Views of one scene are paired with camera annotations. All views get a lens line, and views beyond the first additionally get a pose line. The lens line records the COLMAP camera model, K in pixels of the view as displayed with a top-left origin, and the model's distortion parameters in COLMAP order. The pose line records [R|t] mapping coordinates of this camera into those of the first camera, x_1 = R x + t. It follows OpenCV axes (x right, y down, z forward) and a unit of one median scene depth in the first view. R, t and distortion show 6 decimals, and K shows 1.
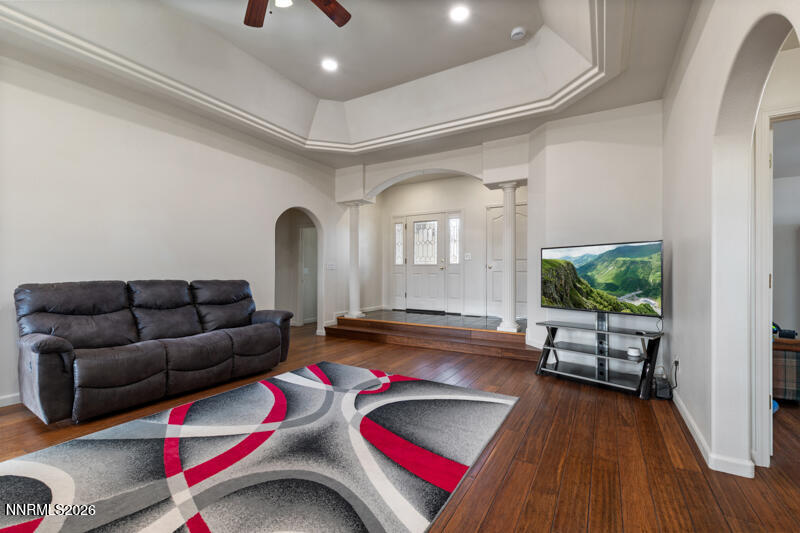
lens RADIAL K [[349.1, 0, 401.9], [0, 349.1, 271.1], [0, 0, 1]] dist [0.016588, -0.005739]
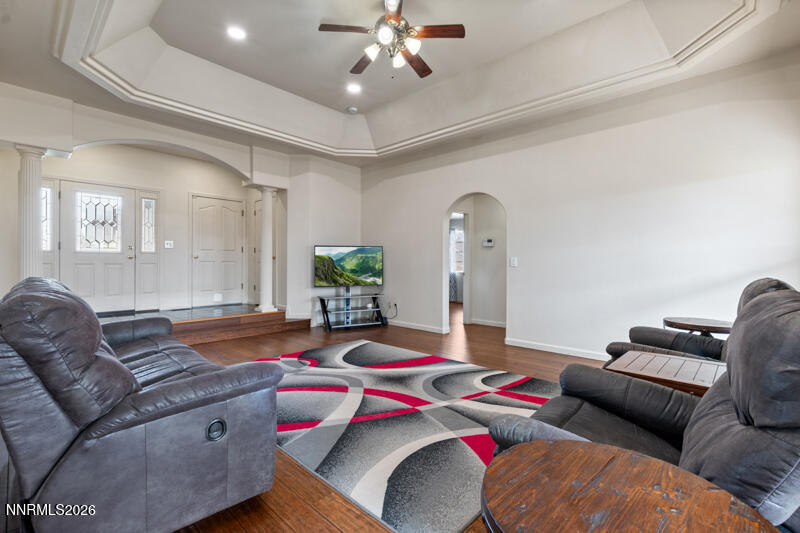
lens RADIAL K [[349.1, 0, 401.9], [0, 349.1, 271.1], [0, 0, 1]] dist [0.016588, -0.005739]
pose [[0.217418, -0.026247, 0.975726, -0.636970], [-0.005679, 0.999587, 0.028154, -0.003196], [-0.976062, -0.011662, 0.217179, 0.242358]]
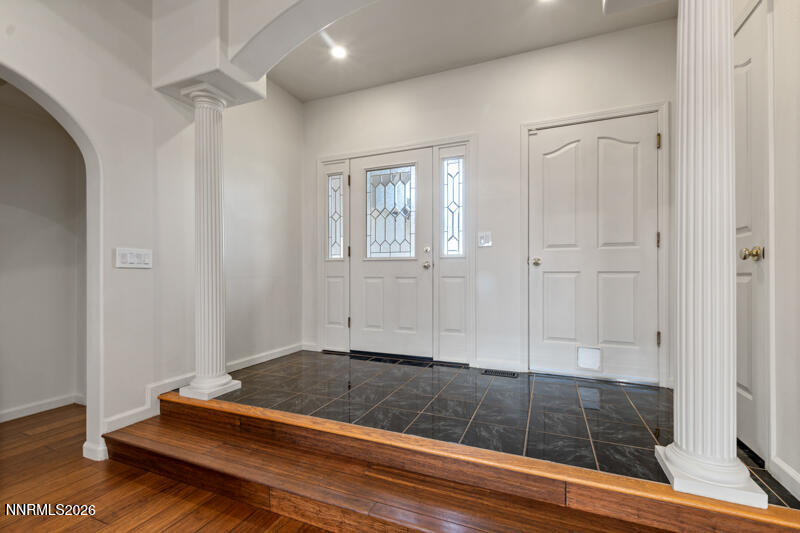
lens RADIAL K [[349.1, 0, 401.9], [0, 349.1, 271.1], [0, 0, 1]] dist [0.016588, -0.005739]
pose [[0.991575, -0.002807, 0.129501, 0.025429], [0.004008, 0.999951, -0.009016, 0.002976], [-0.129469, 0.009459, 0.991538, 0.631585]]
